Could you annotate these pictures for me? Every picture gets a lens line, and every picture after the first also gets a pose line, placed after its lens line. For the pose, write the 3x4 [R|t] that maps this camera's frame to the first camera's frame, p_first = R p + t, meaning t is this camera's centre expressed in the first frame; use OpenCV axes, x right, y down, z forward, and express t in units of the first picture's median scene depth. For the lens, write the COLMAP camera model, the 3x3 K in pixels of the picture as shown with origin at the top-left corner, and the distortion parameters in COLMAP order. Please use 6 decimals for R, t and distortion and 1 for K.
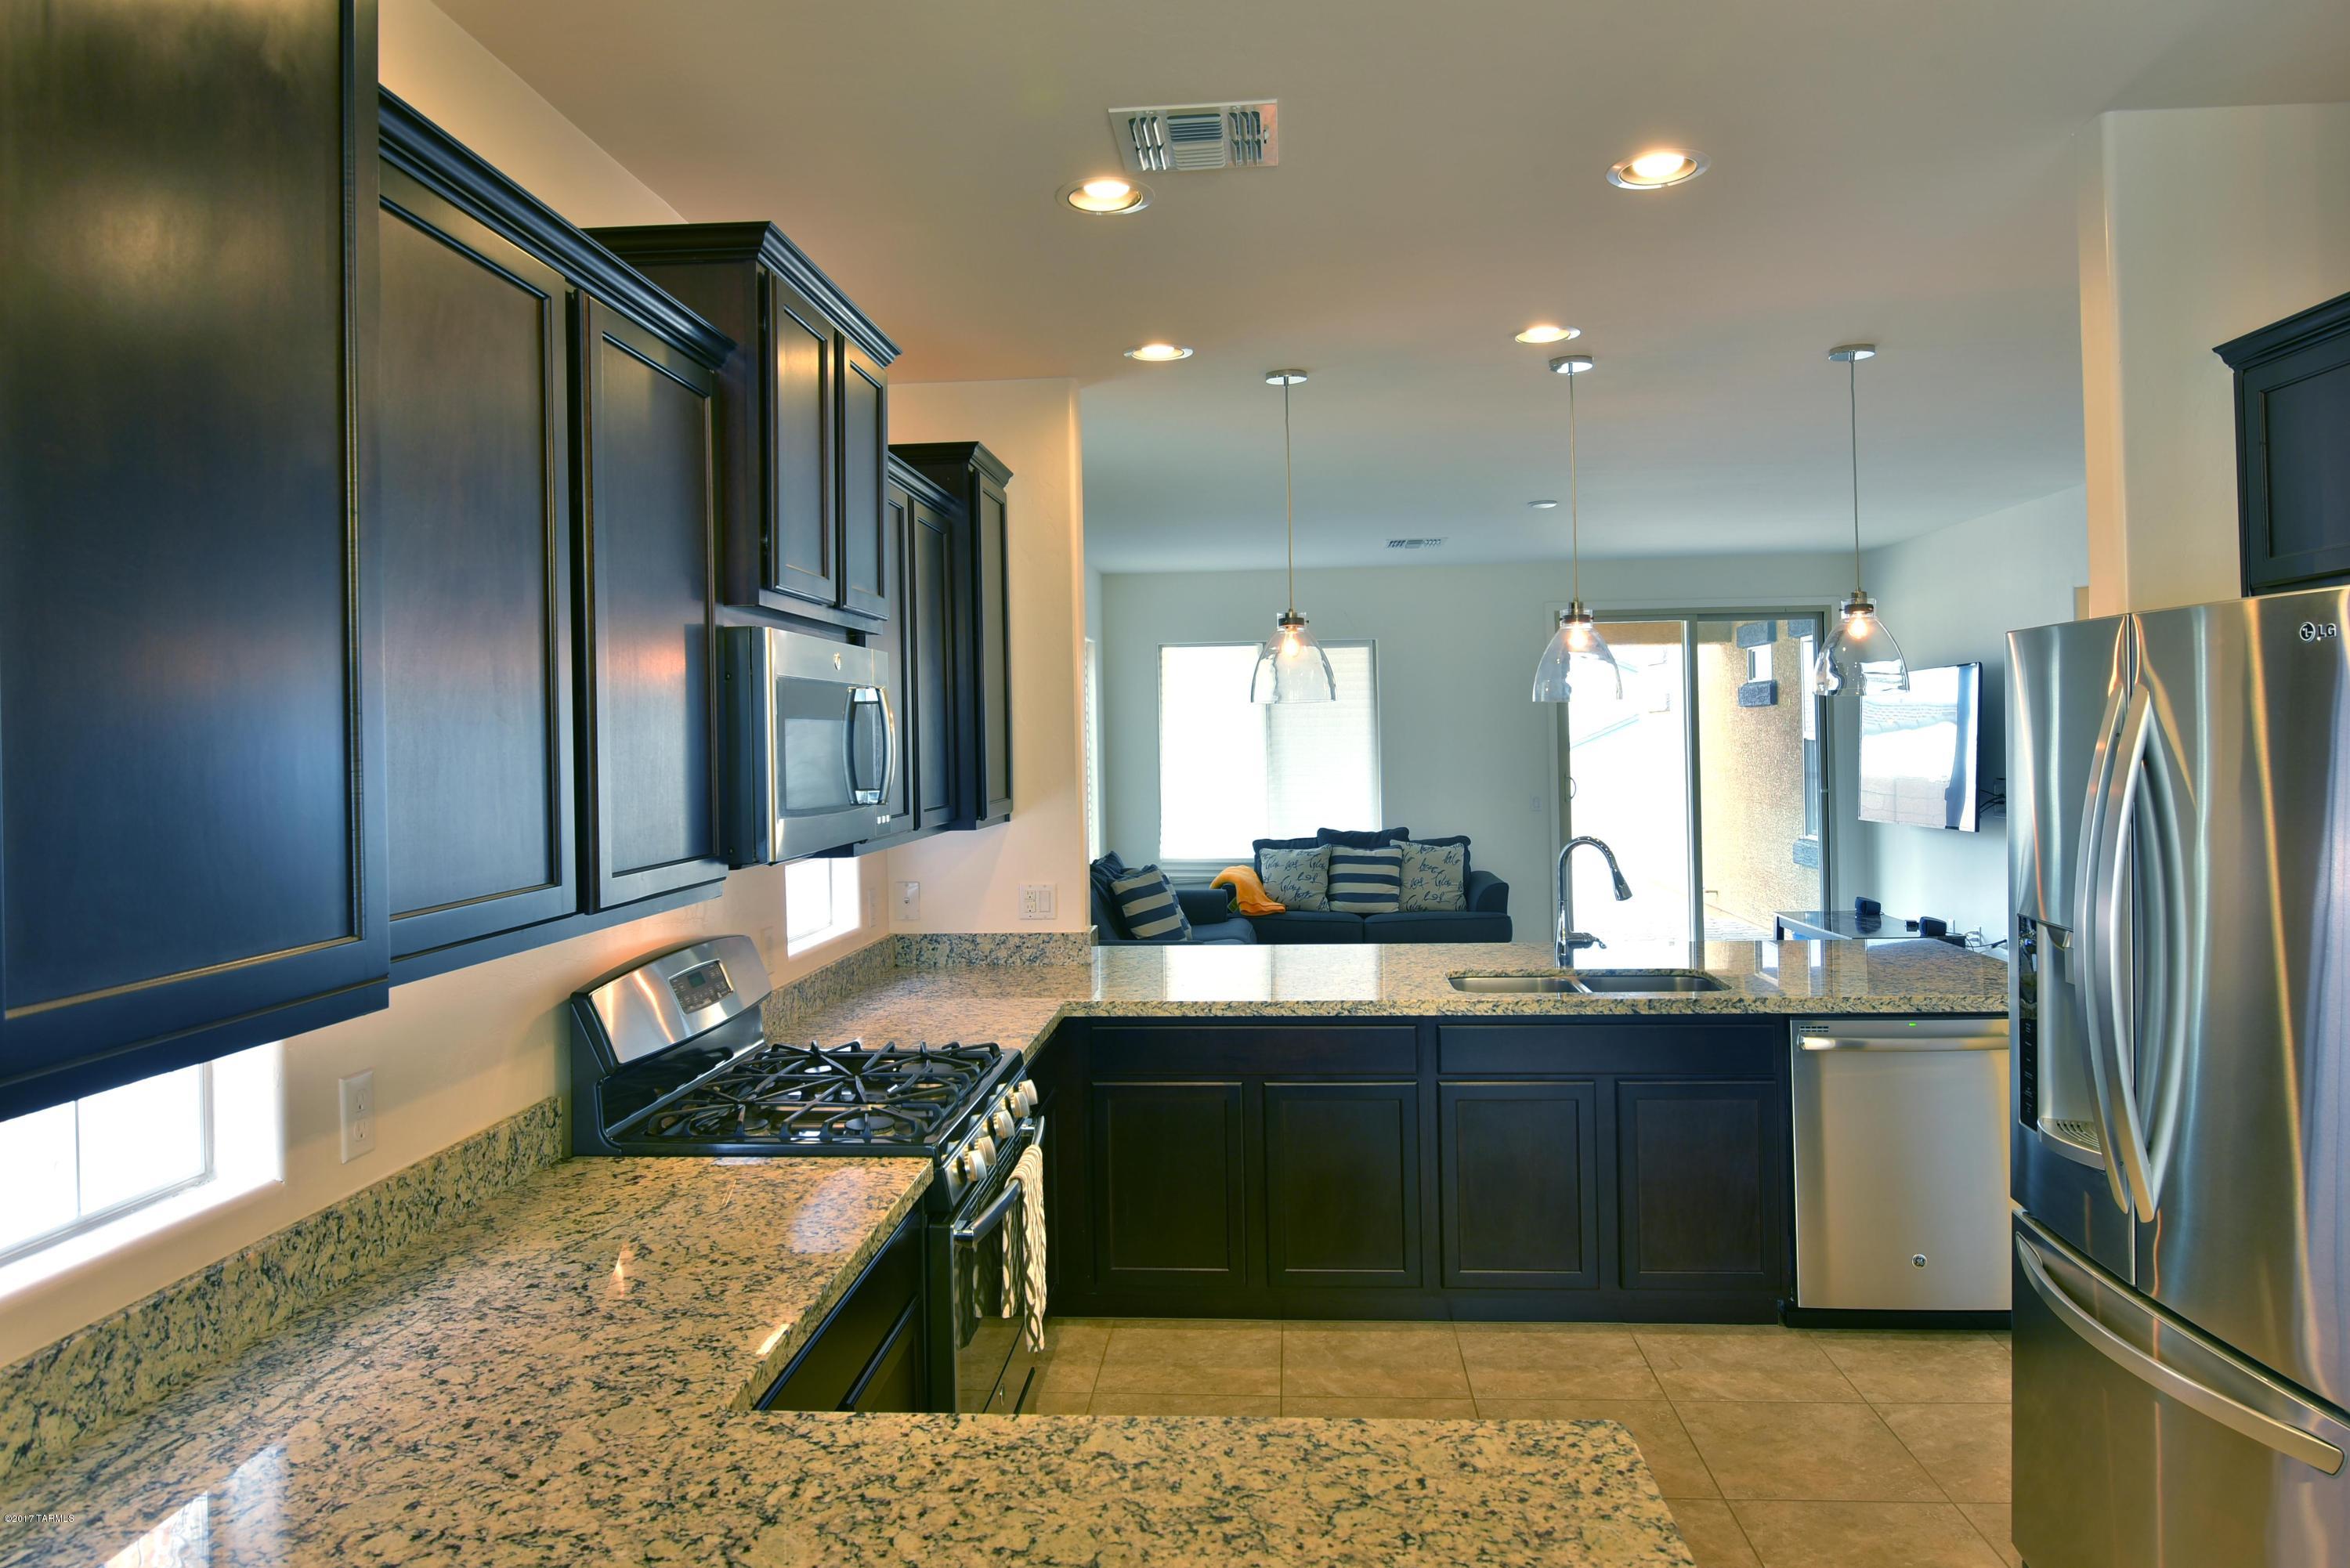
lens RADIAL K [[1449.5, 0, 1162.4], [0, 1449.5, 739.3], [0, 0, 1]] dist [-0.006287, -0.007524]
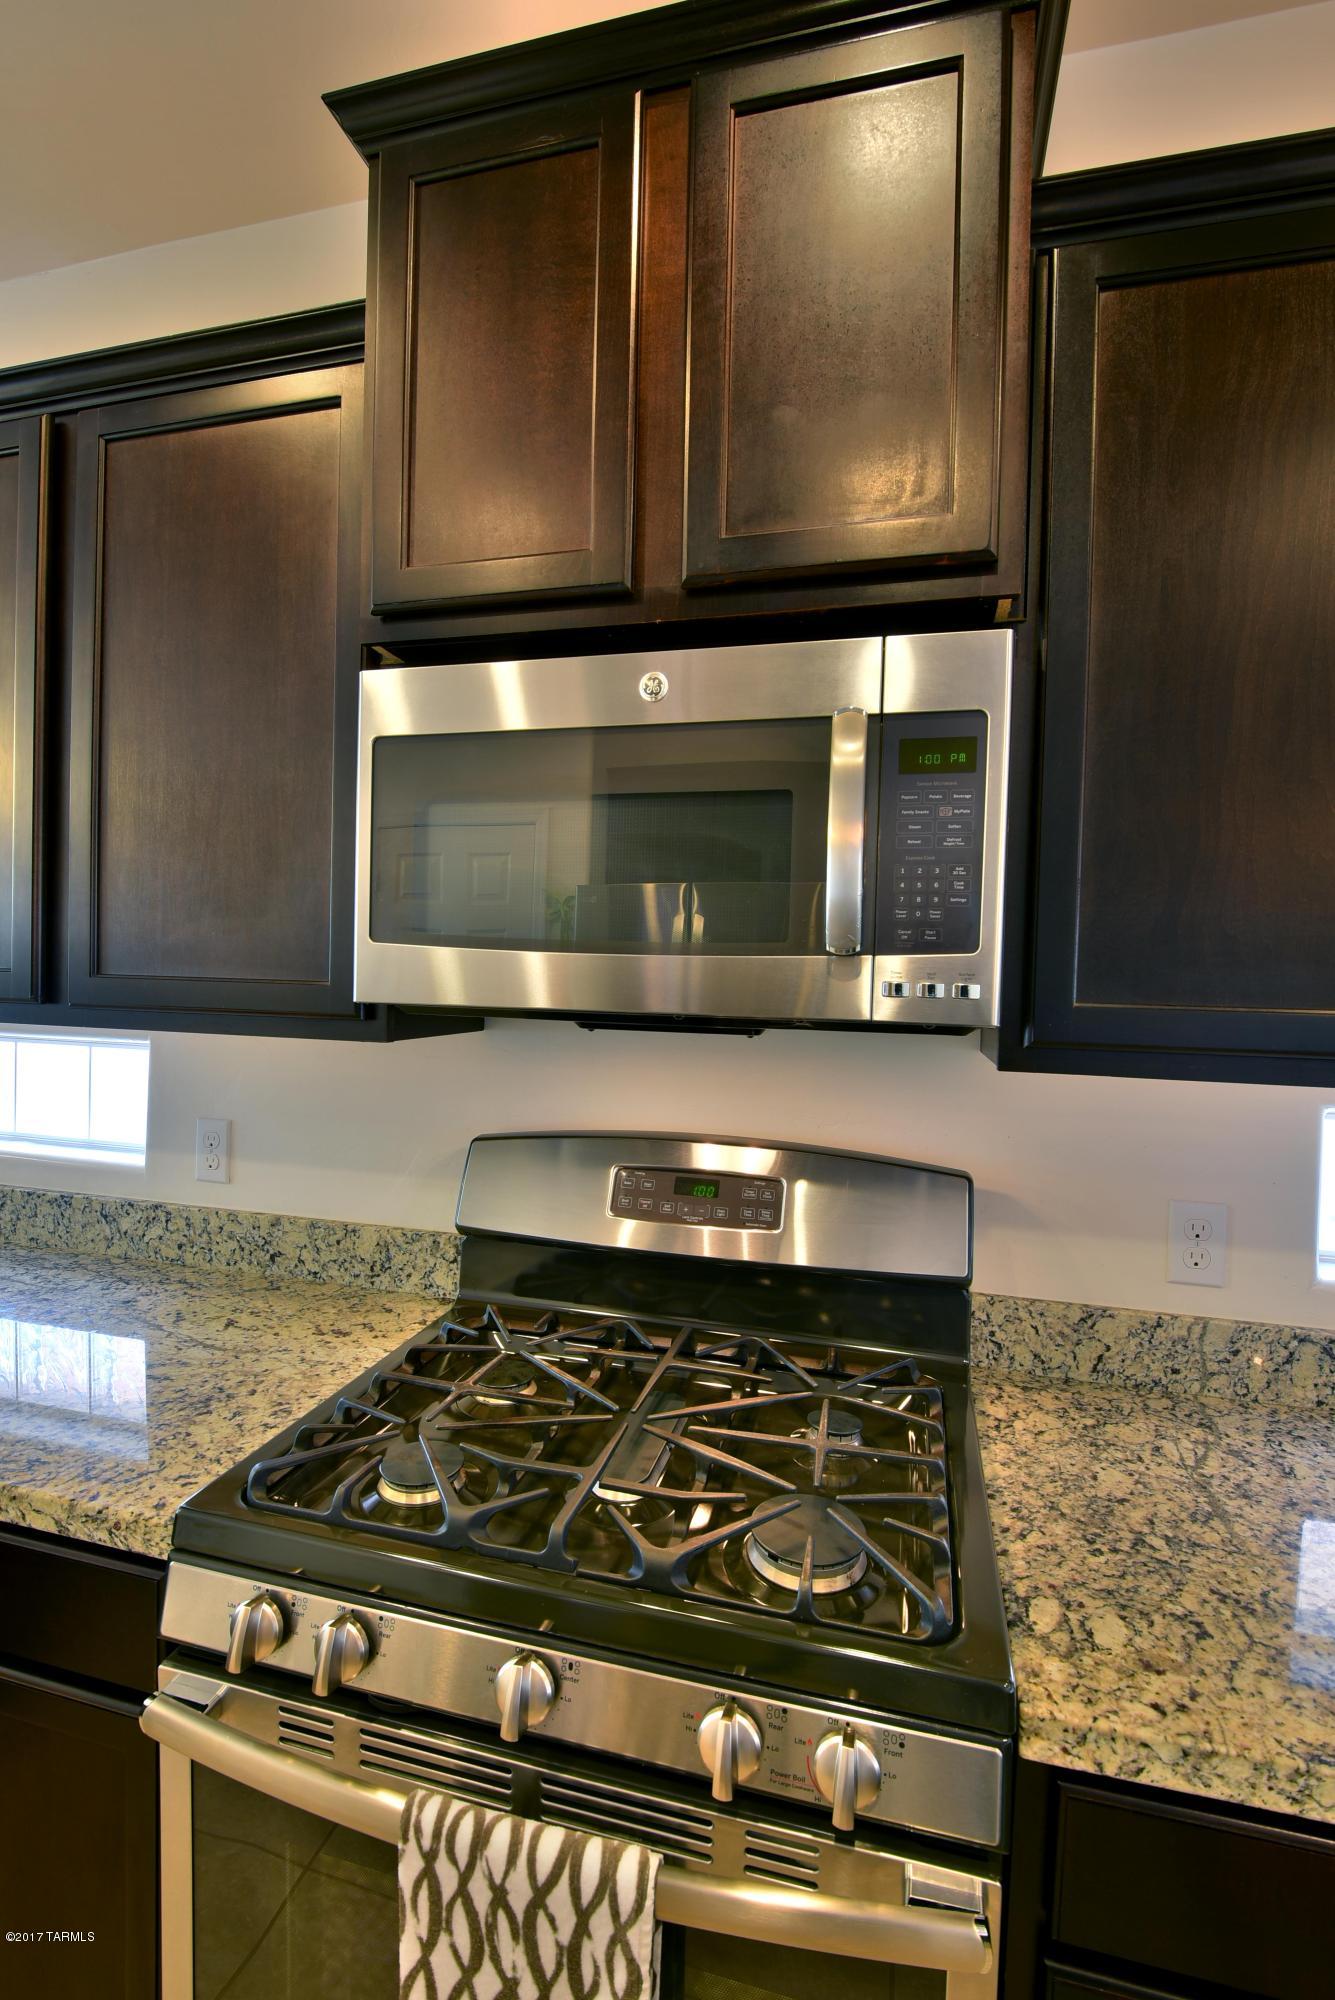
lens RADIAL K [[904.9, 0, 652.4], [0, 904.9, 1032.3], [0, 0, 1]] dist [-0.010429, -0.002615]
pose [[-0.175040, 0.079599, -0.981338, 0.154545], [-0.020984, 0.996198, 0.084547, 0.066345], [0.984338, 0.035392, -0.172704, 1.375701]]
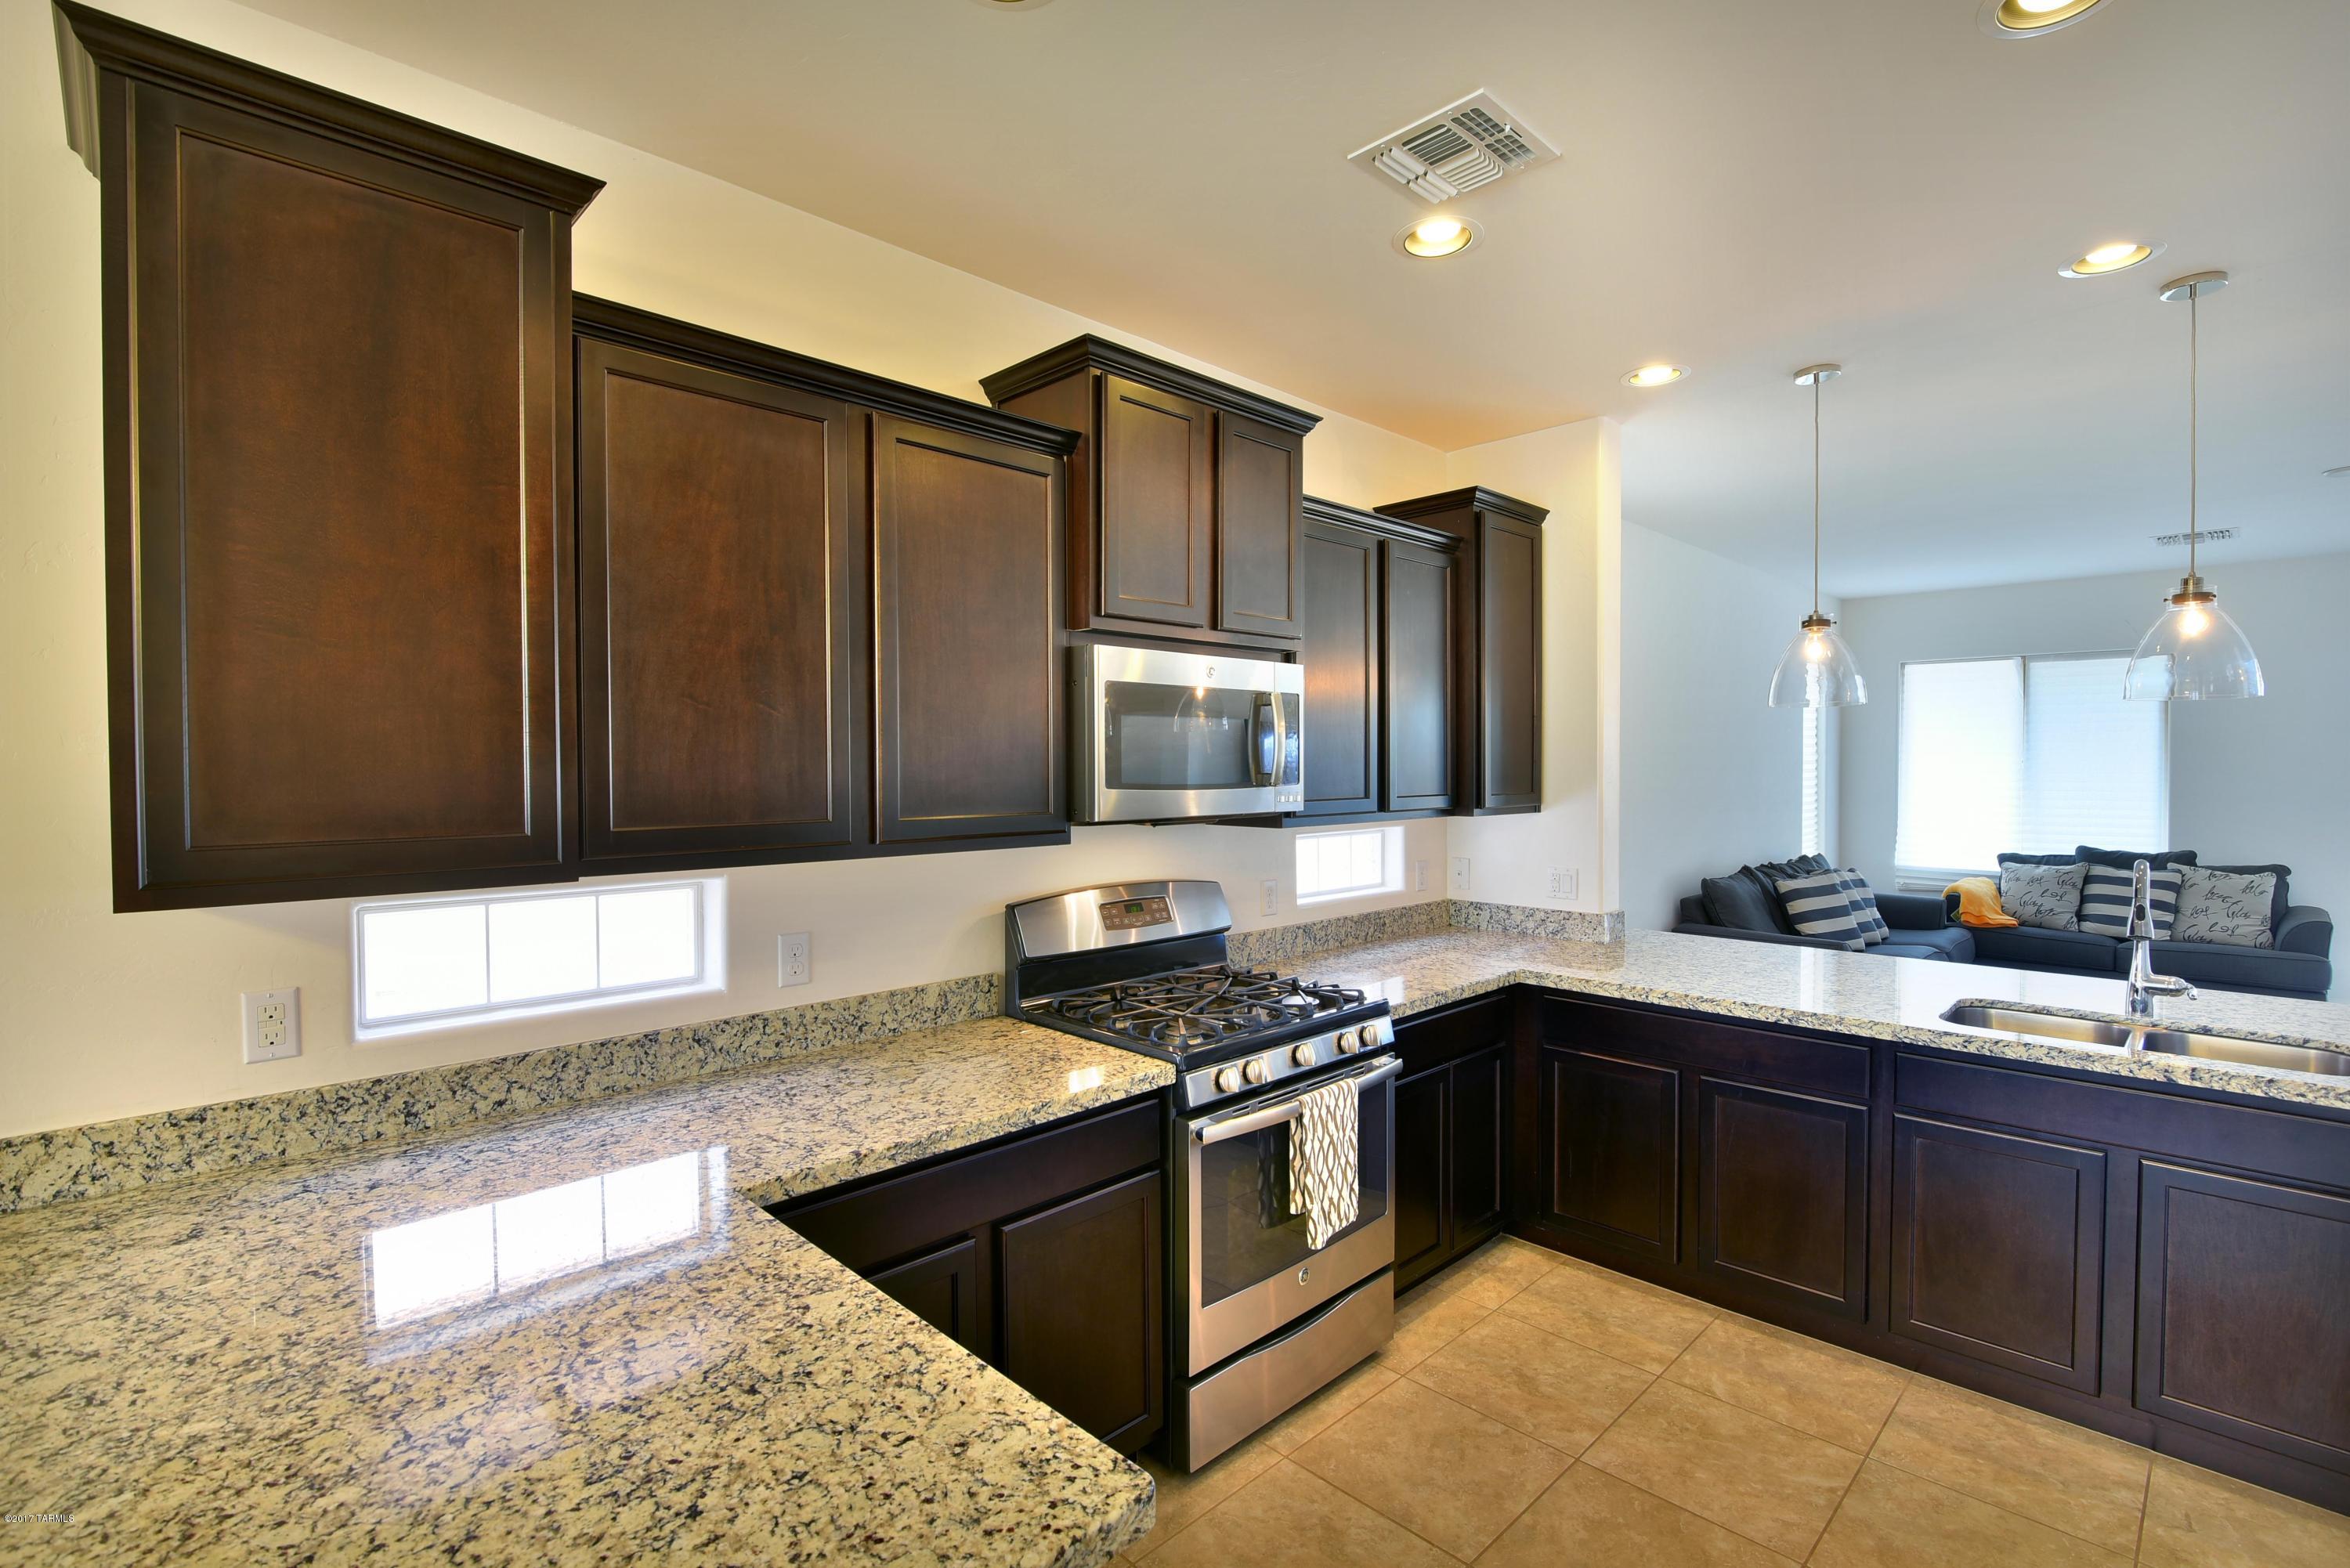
lens RADIAL K [[1063.2, 0, 1187.1], [0, 1063.2, 790.1], [0, 0, 1]] dist [-0.010429, -0.002615]
pose [[0.763334, 0.033902, -0.645114, 0.473799], [-0.012104, 0.999197, 0.038188, 0.019853], [0.645890, -0.021342, 0.763132, 0.346987]]
